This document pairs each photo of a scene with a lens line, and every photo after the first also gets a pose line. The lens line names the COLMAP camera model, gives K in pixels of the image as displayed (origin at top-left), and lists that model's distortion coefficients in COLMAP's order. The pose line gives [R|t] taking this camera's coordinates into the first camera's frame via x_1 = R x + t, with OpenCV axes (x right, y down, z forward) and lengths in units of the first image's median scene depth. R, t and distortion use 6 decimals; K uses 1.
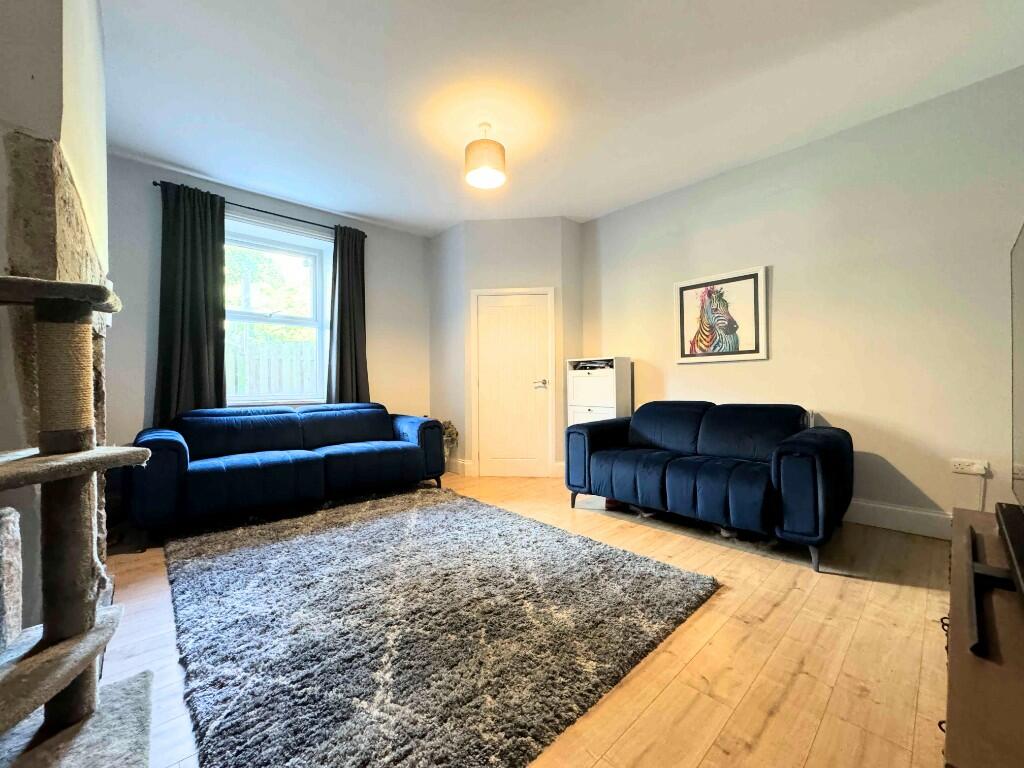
lens RADIAL K [[408.4, 0, 511.7], [0, 408.4, 381.1], [0, 0, 1]] dist [-0.001374, -0.000098]
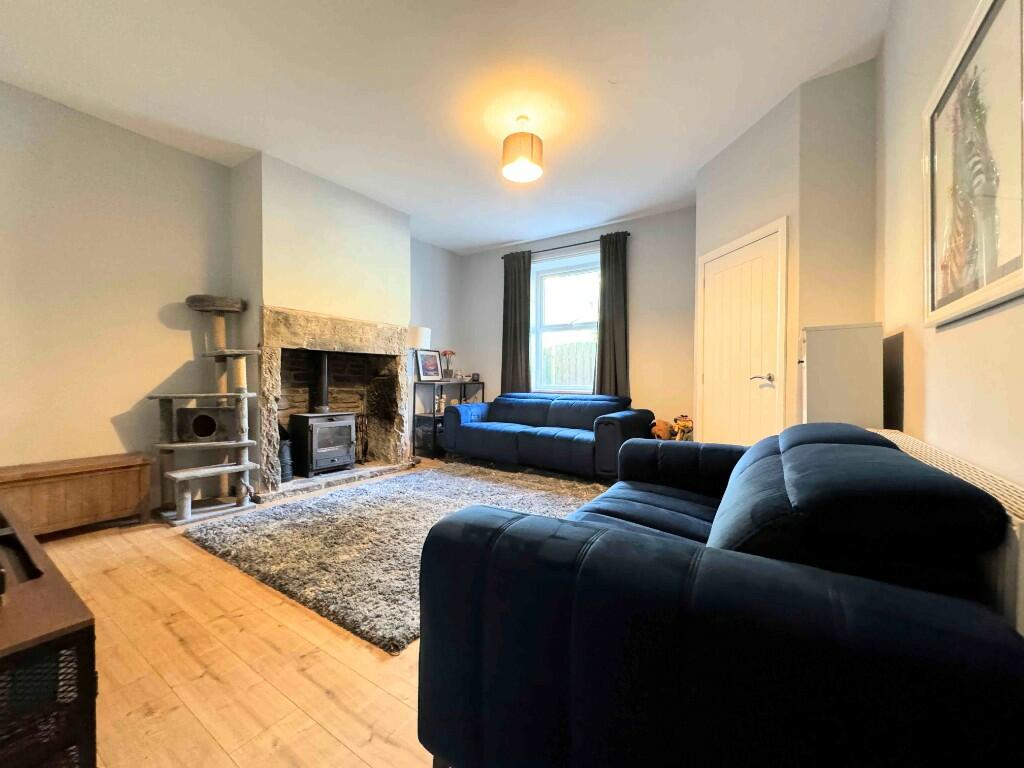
lens RADIAL K [[408.4, 0, 512.0], [0, 408.4, 381.8], [0, 0, 1]] dist [-0.001374, -0.000098]
pose [[0.230454, 0.018336, -0.972910, 0.752174], [-0.002145, 0.999830, 0.018336, -0.002030], [0.973081, -0.002139, 0.230454, 0.616598]]
